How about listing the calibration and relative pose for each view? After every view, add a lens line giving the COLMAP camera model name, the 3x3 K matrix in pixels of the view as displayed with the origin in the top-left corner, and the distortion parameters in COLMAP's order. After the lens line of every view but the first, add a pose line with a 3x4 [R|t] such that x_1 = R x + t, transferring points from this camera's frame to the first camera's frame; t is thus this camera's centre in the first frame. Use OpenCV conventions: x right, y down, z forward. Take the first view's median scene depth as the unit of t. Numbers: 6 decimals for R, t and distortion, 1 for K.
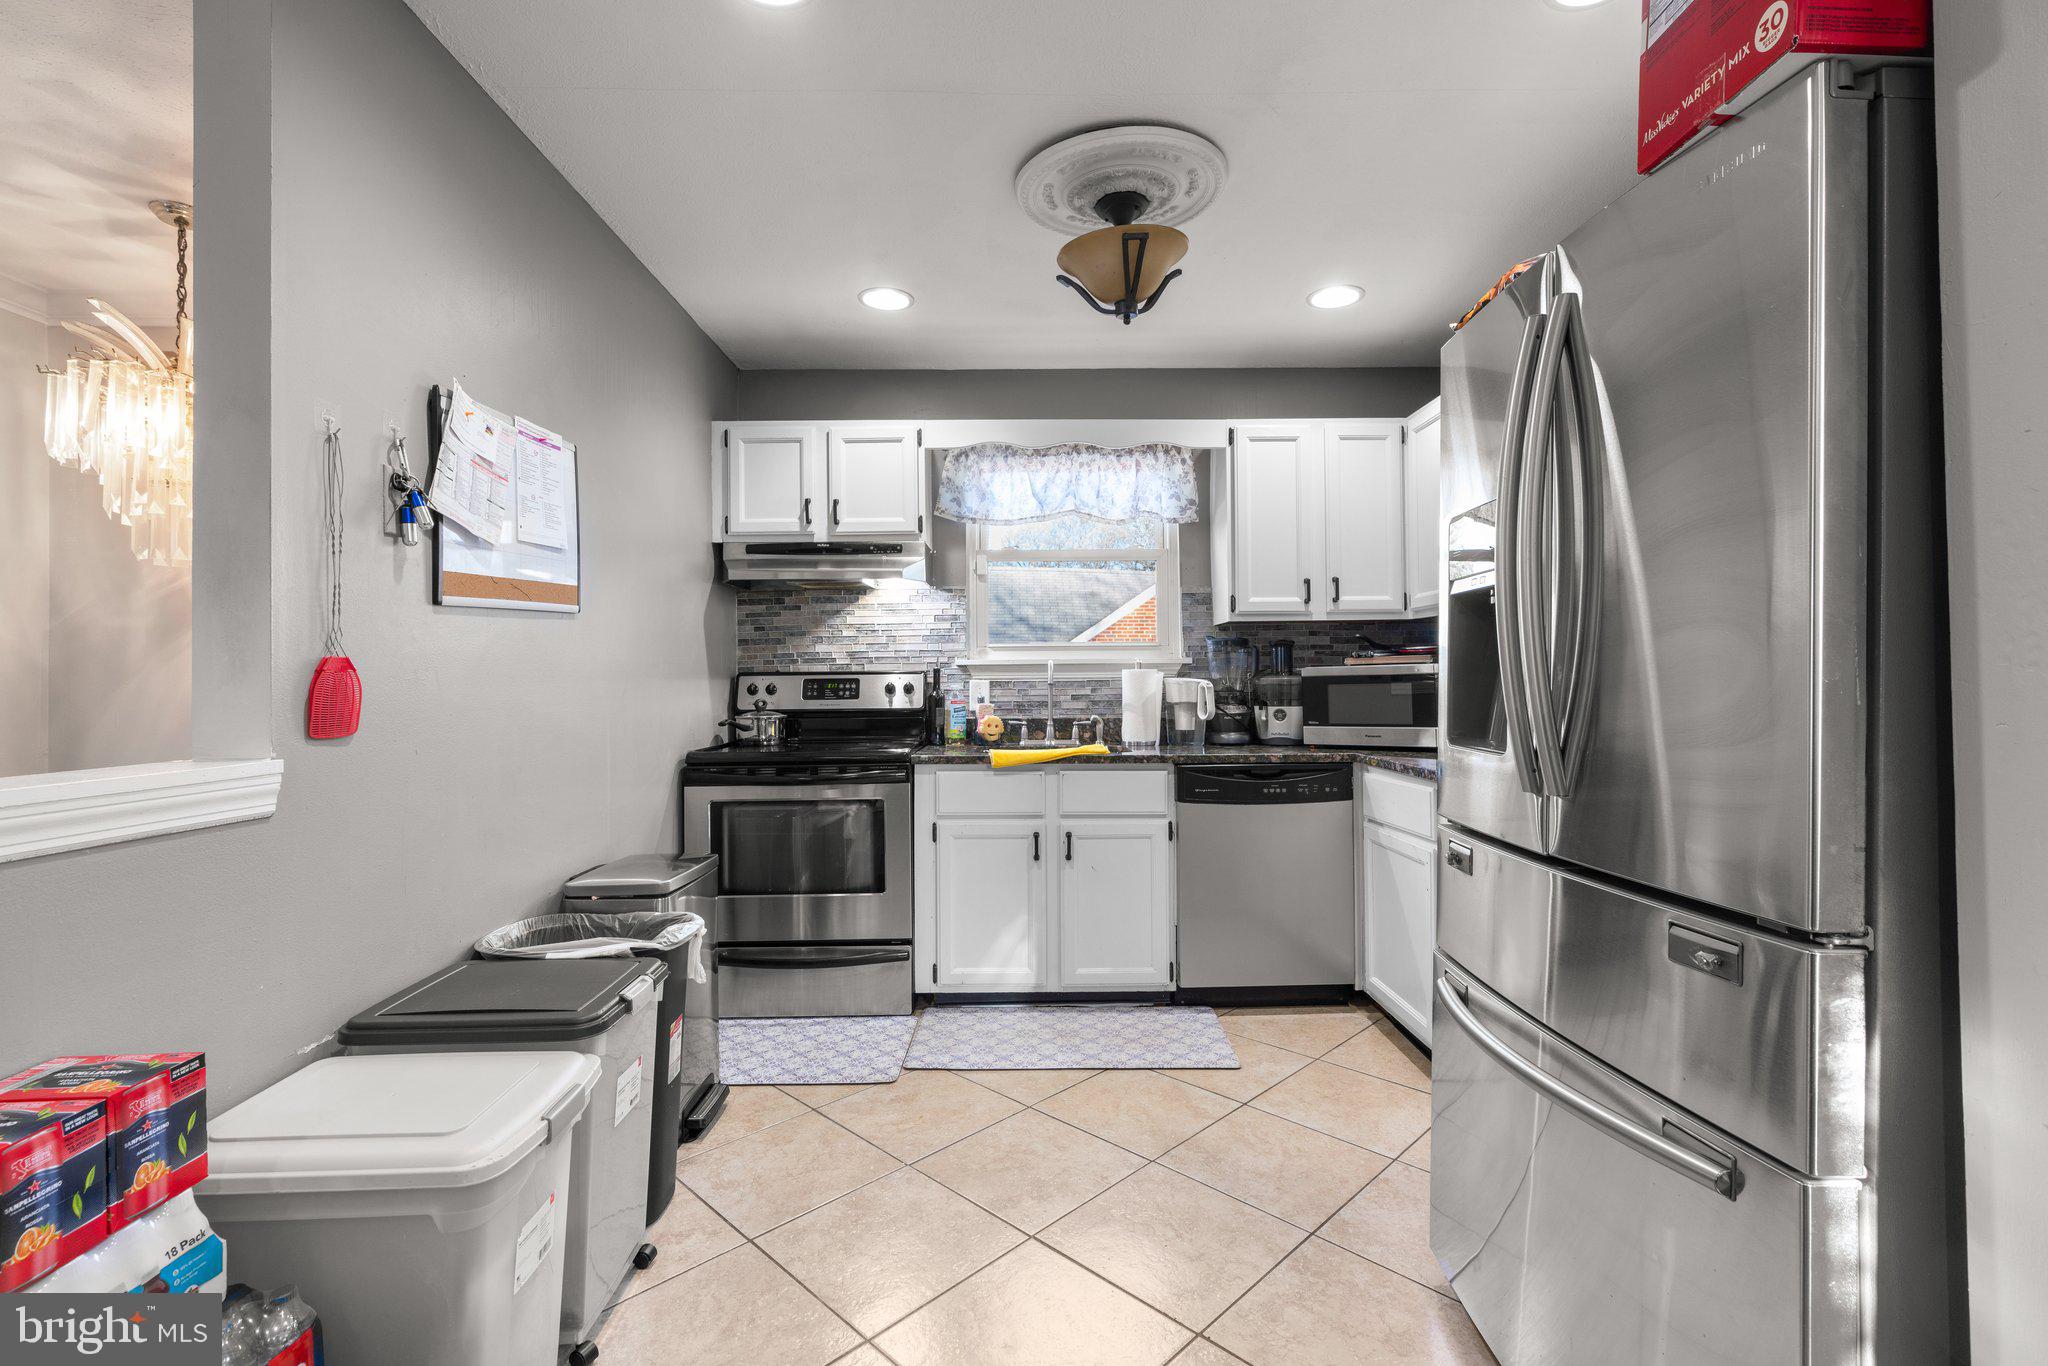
lens RADIAL K [[920.2, 0, 1024.0], [0, 920.2, 683.0], [0, 0, 1]] dist [-0.012846, 0.000140]
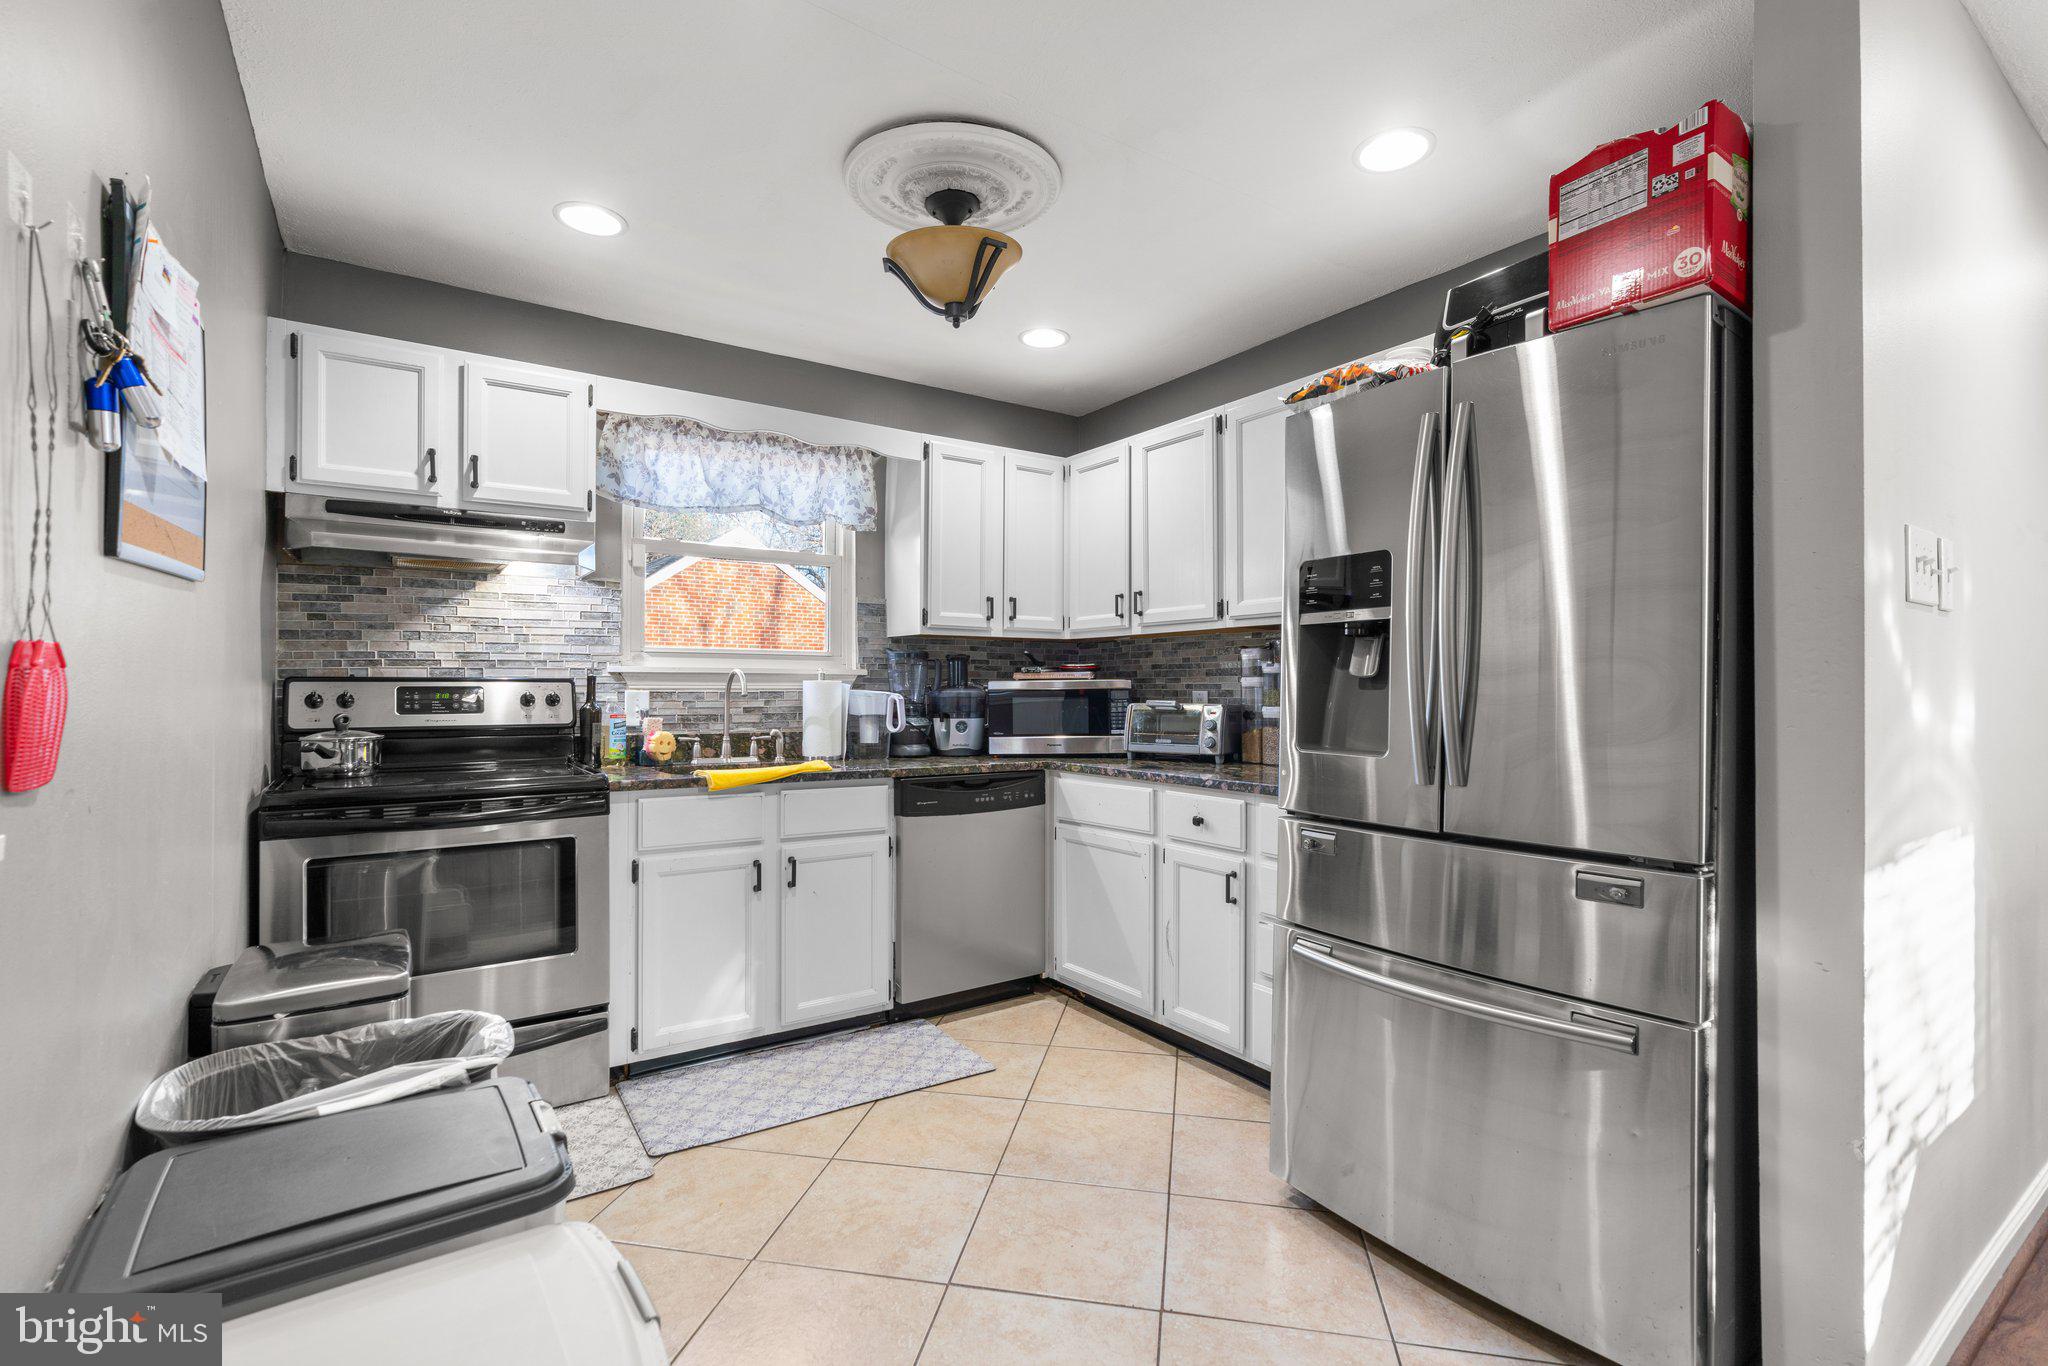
lens RADIAL K [[924.6, 0, 1026.1], [0, 924.6, 699.0], [0, 0, 1]] dist [-0.011296, 0.005524]
pose [[0.831140, 0.003904, 0.556050, -0.244463], [-0.006590, 0.999974, 0.002829, 0.000219], [-0.556024, -0.006016, 0.831144, 0.093647]]
